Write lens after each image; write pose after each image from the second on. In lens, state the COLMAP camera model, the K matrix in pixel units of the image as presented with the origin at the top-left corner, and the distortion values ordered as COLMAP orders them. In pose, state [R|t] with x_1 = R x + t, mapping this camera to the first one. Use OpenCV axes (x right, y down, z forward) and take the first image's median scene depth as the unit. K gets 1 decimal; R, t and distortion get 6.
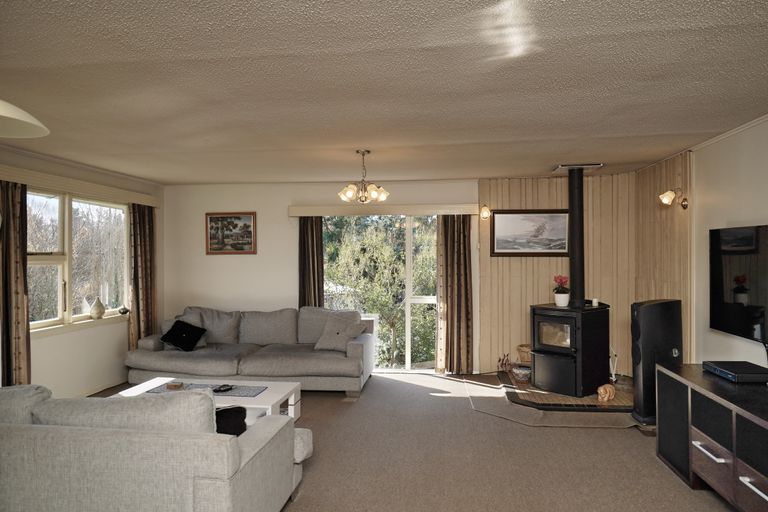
lens RADIAL K [[549.8, 0, 378.4], [0, 549.8, 209.7], [0, 0, 1]] dist [-0.000419, -0.010146]
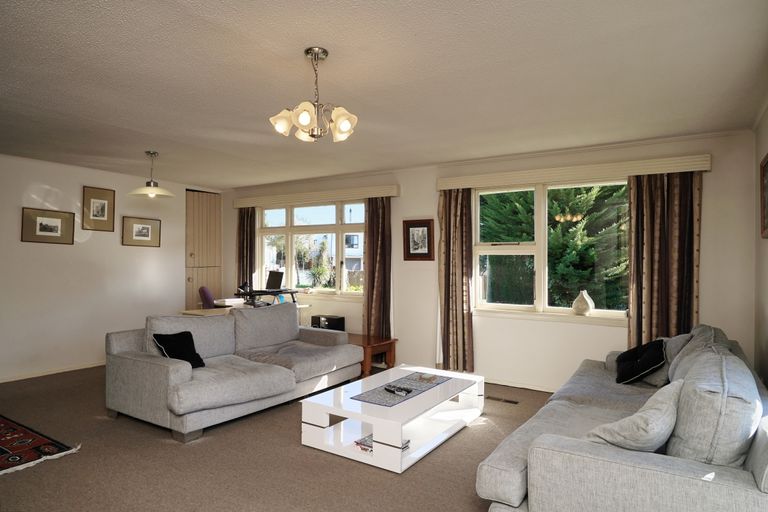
lens RADIAL K [[474.4, 0, 381.5], [0, 474.4, 254.0], [0, 0, 1]] dist [-0.009935, -0.002388]
pose [[-0.434223, -0.011460, -0.900733, 0.304096], [0.065975, 0.996829, -0.044488, 0.104505], [0.898386, -0.078743, -0.432090, 0.979675]]
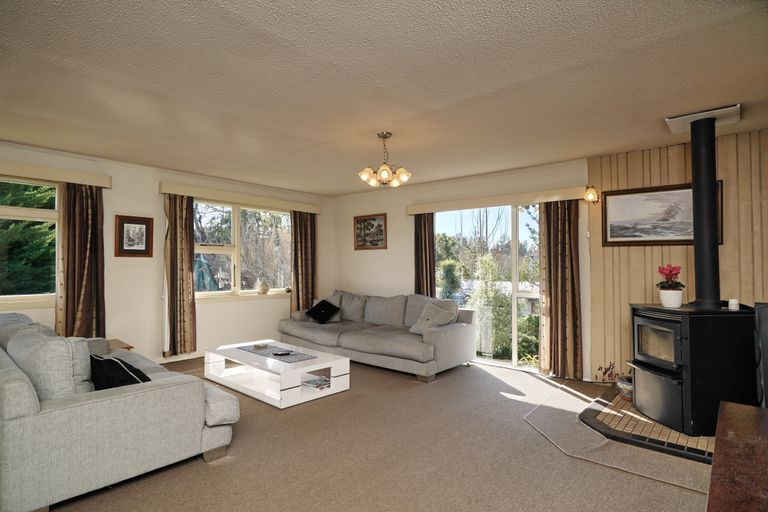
lens RADIAL K [[412.3, 0, 376.2], [0, 412.3, 237.0], [0, 0, 1]] dist [0.002185, -0.000663]
pose [[0.822342, -0.029762, -0.568215, 0.293254], [0.035113, 0.999382, -0.001530, 0.062125], [0.567909, -0.018694, 0.822879, 0.287085]]
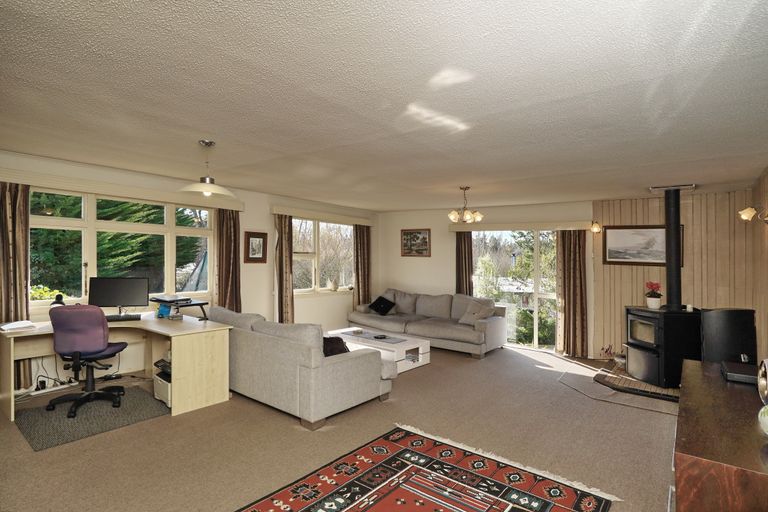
lens RADIAL K [[412.3, 0, 374.6], [0, 412.3, 221.0], [0, 0, 1]] dist [0.002185, -0.000663]
pose [[0.857032, -0.016406, -0.515002, 0.254926], [0.010116, 0.999836, -0.015017, -0.002505], [0.515163, 0.007660, 0.857058, -0.051352]]
